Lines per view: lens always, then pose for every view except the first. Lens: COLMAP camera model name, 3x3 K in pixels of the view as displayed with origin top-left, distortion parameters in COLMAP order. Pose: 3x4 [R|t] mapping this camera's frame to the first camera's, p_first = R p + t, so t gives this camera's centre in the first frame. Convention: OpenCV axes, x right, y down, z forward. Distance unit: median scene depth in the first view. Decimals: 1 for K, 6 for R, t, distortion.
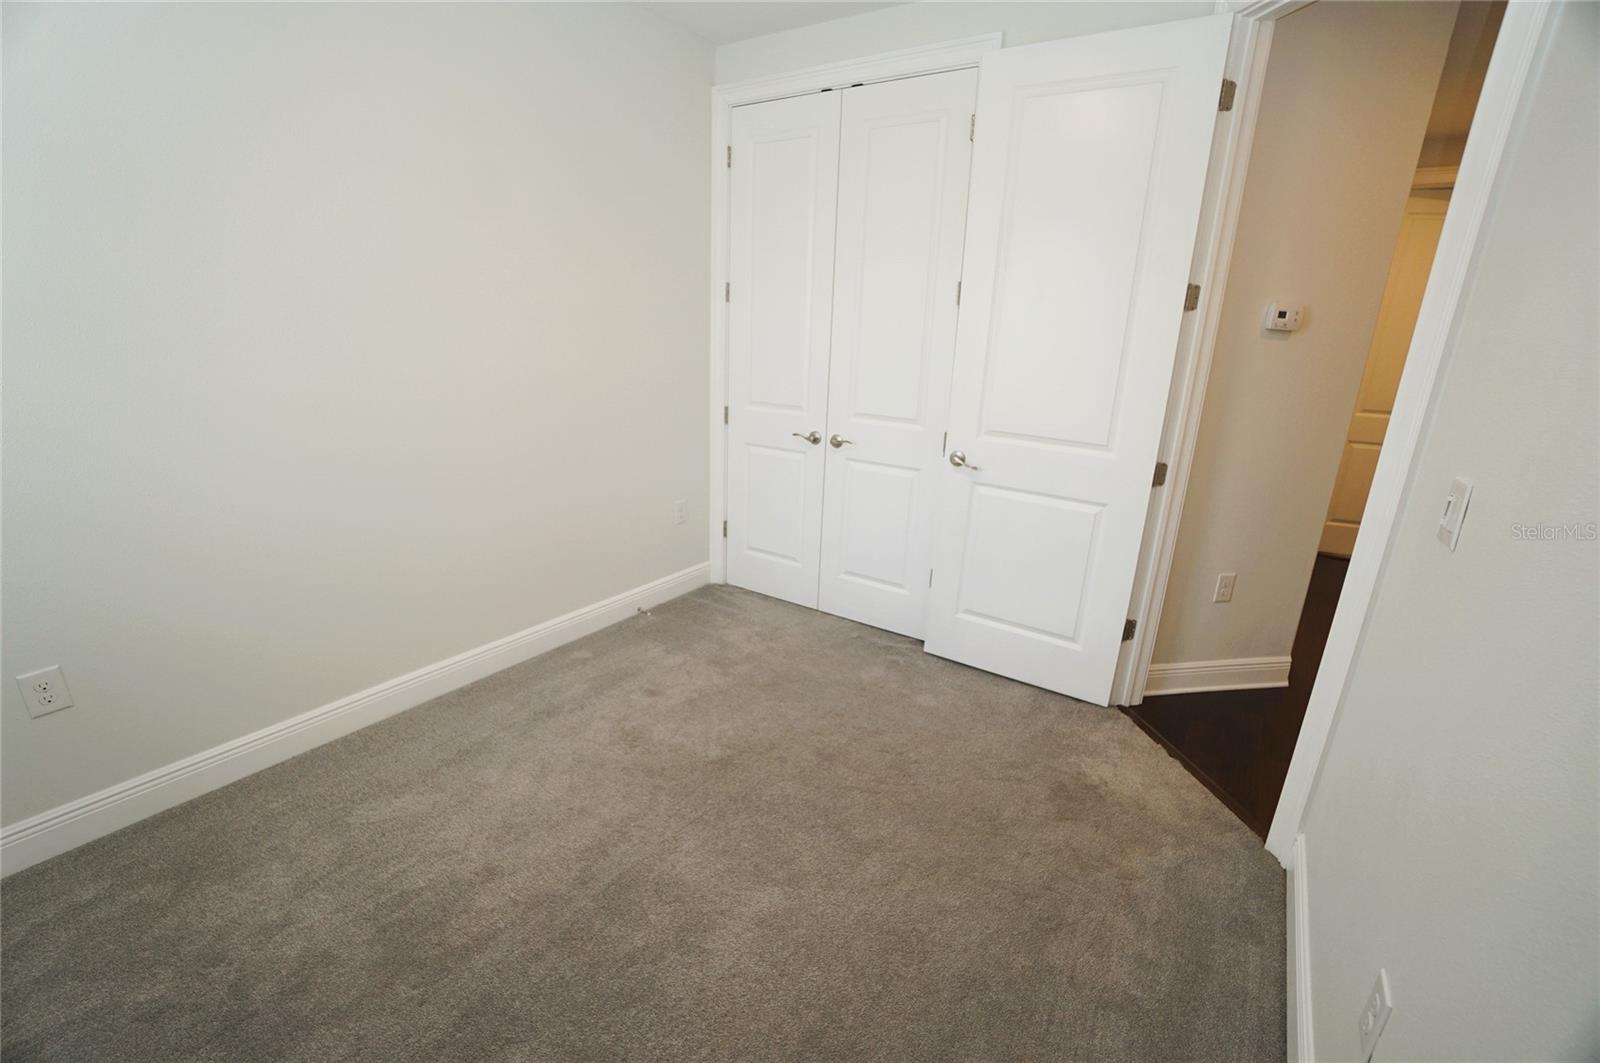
lens RADIAL K [[700.6, 0, 806.5], [0, 700.6, 531.2], [0, 0, 1]] dist [-0.046731, 0.005635]
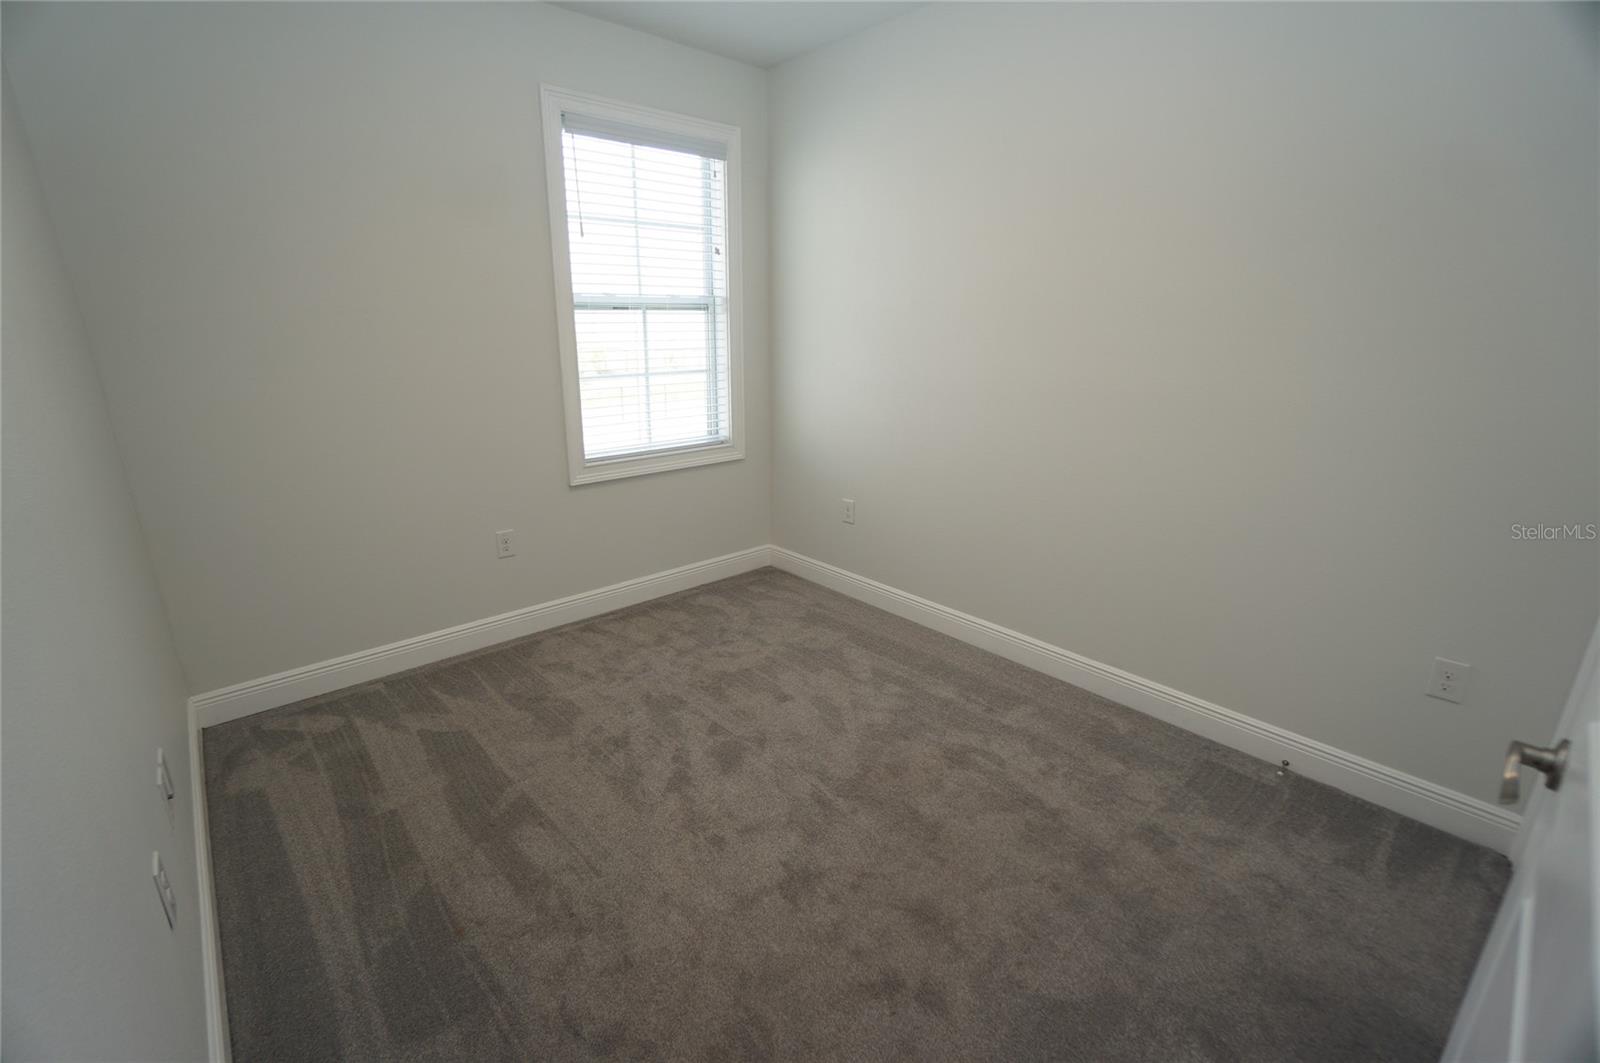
lens RADIAL K [[737.3, 0, 790.2], [0, 737.3, 510.6], [0, 0, 1]] dist [0.006095, 0.000454]
pose [[-0.227370, 0.238819, -0.944070, 0.546756], [-0.294759, 0.907106, 0.300459, -0.205937], [0.928127, 0.346589, -0.135855, 0.641922]]
